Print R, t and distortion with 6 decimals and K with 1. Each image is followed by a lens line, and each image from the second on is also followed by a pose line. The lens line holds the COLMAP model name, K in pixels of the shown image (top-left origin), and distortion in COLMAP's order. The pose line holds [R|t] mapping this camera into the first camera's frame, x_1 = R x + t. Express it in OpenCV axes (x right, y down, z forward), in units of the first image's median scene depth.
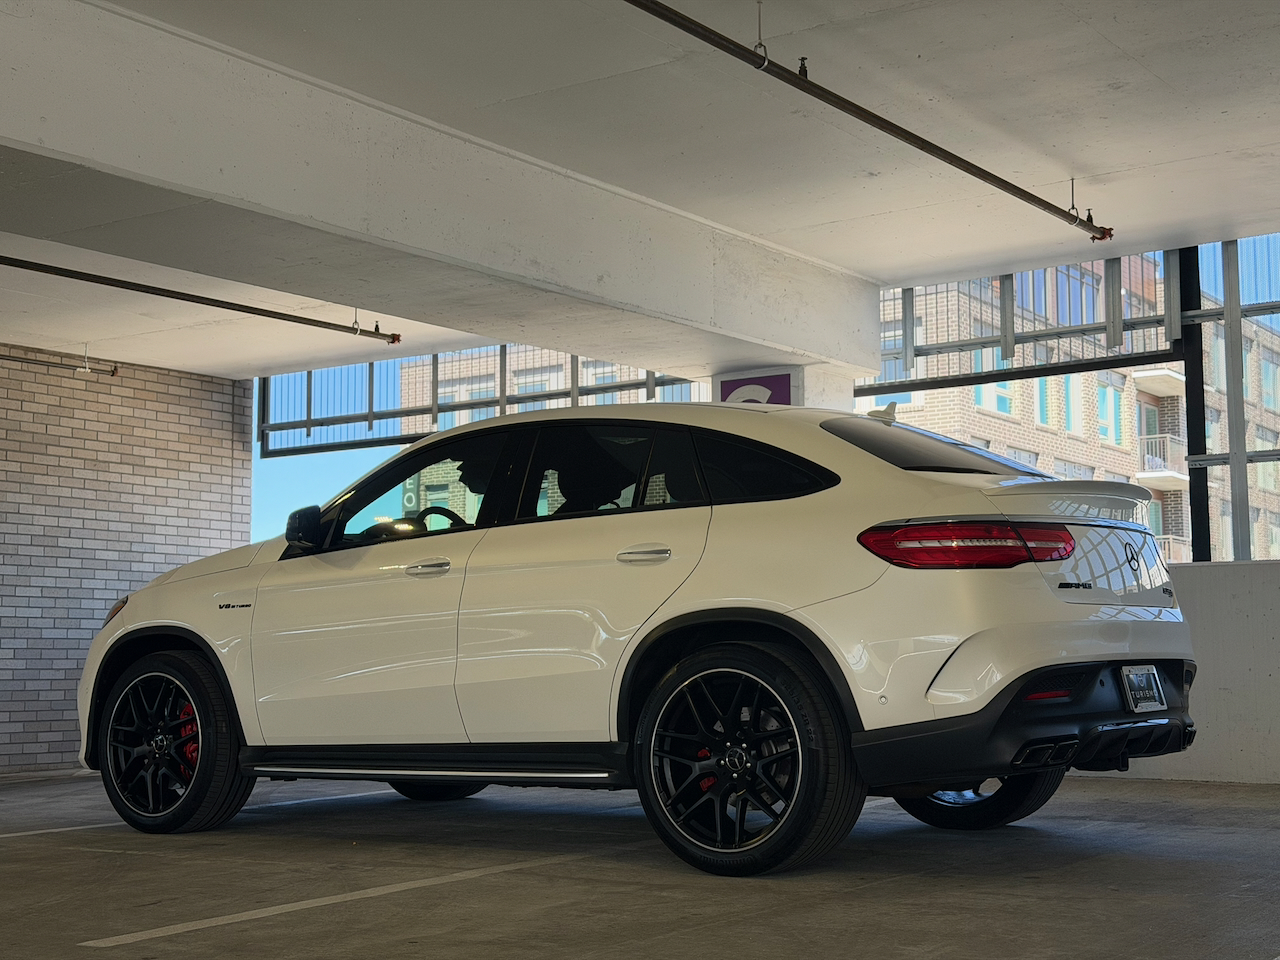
lens RADIAL K [[1818.2, 0, 635.9], [0, 1818.2, 481.1], [0, 0, 1]] dist [0.046463, 0.000000]
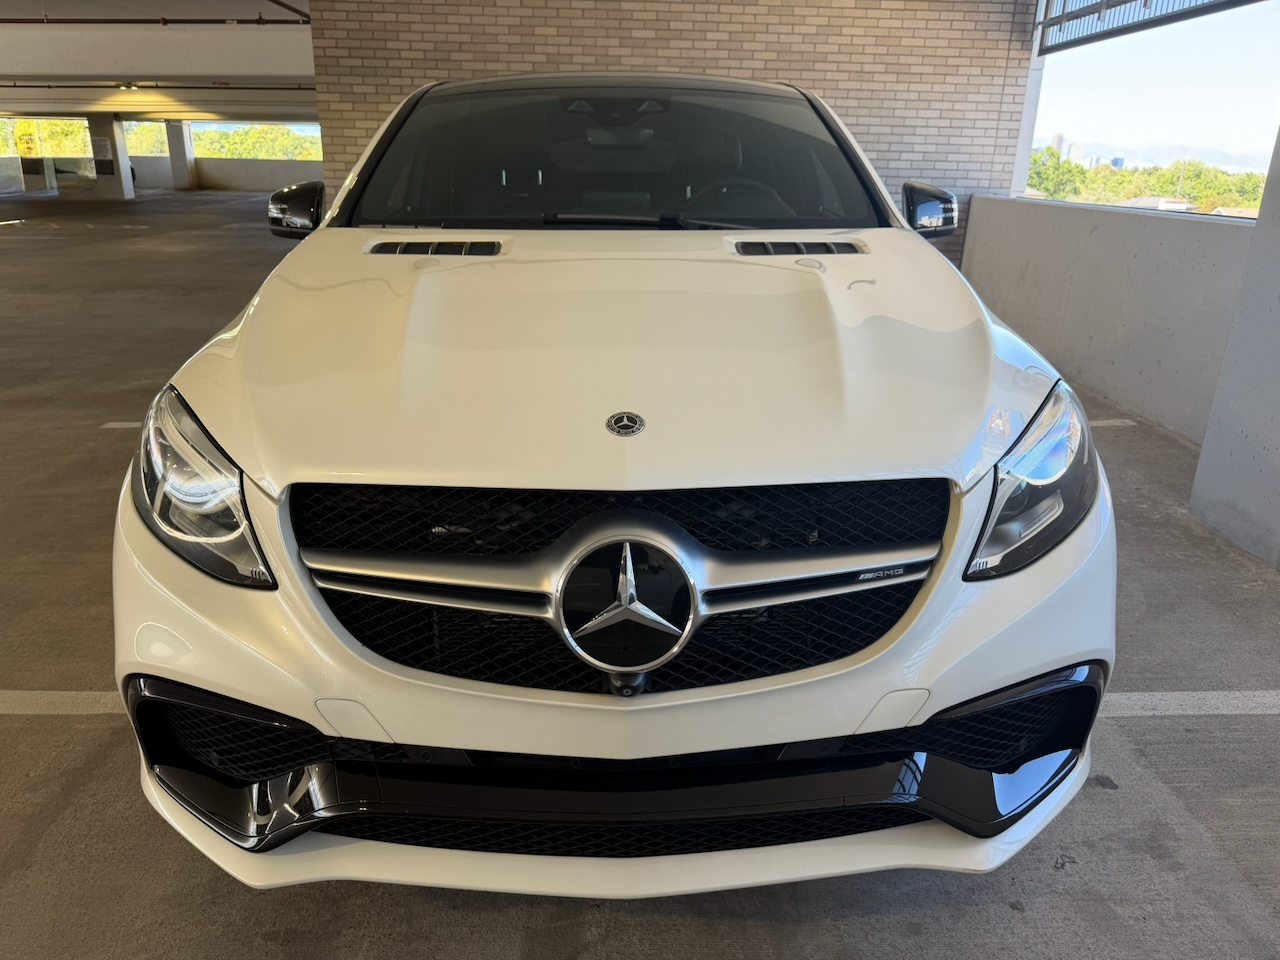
lens RADIAL K [[909.6, 0, 642.3], [0, 909.6, 481.4], [0, 0, 1]] dist [0.010451, -0.008545]
pose [[0.571721, 0.294799, -0.765656, 0.161587], [0.060287, 0.915599, 0.397548, -0.011545], [0.818230, -0.273446, 0.505694, 0.492280]]
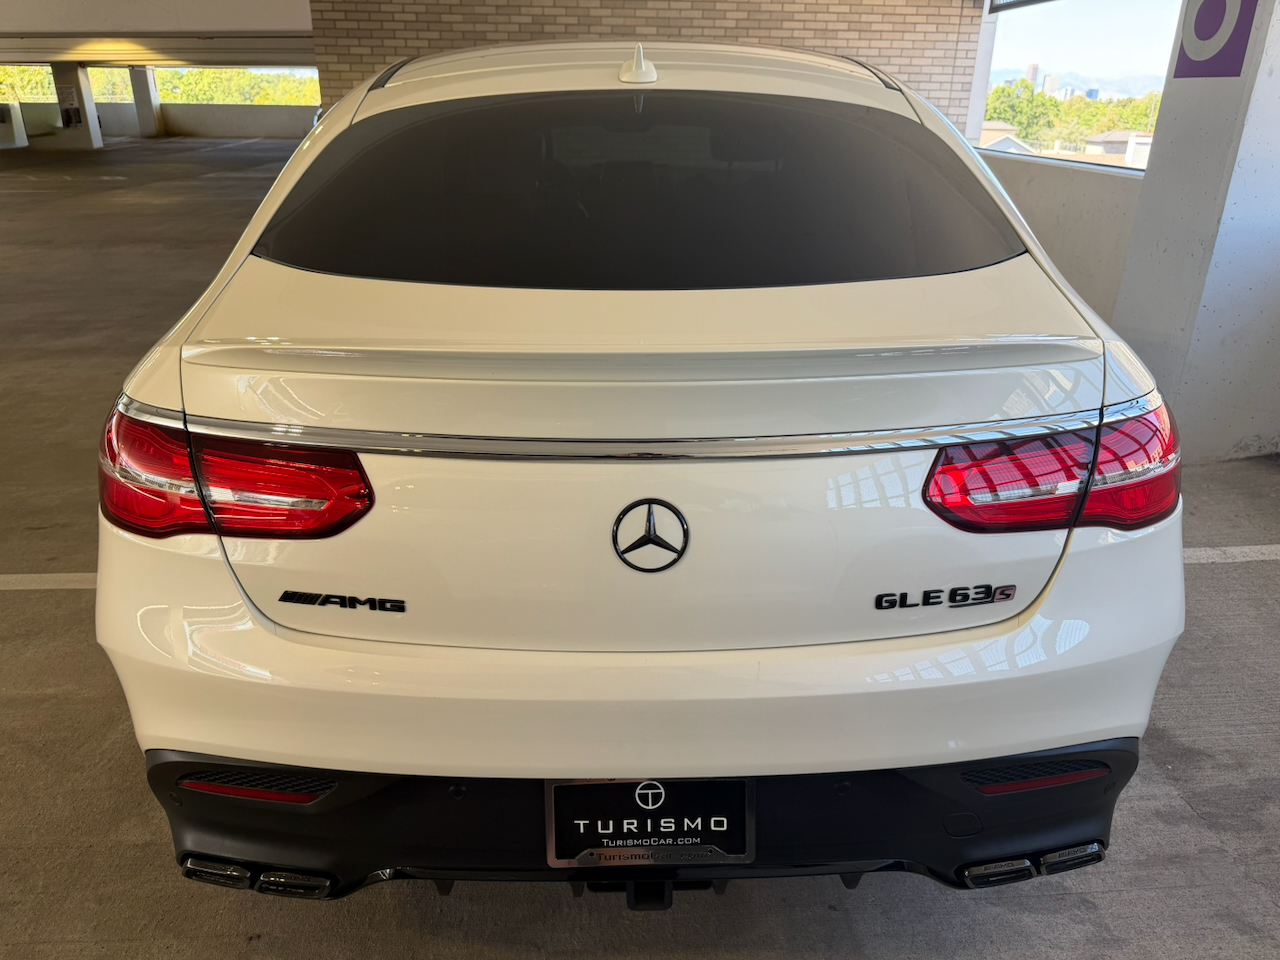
lens RADIAL K [[909.6, 0, 638.1], [0, 909.6, 485.9], [0, 0, 1]] dist [0.010451, -0.008545]
pose [[0.594202, 0.332143, -0.732533, 0.204998], [0.068509, 0.886543, 0.457546, -0.029138], [0.801393, -0.322059, 0.504031, 0.452540]]
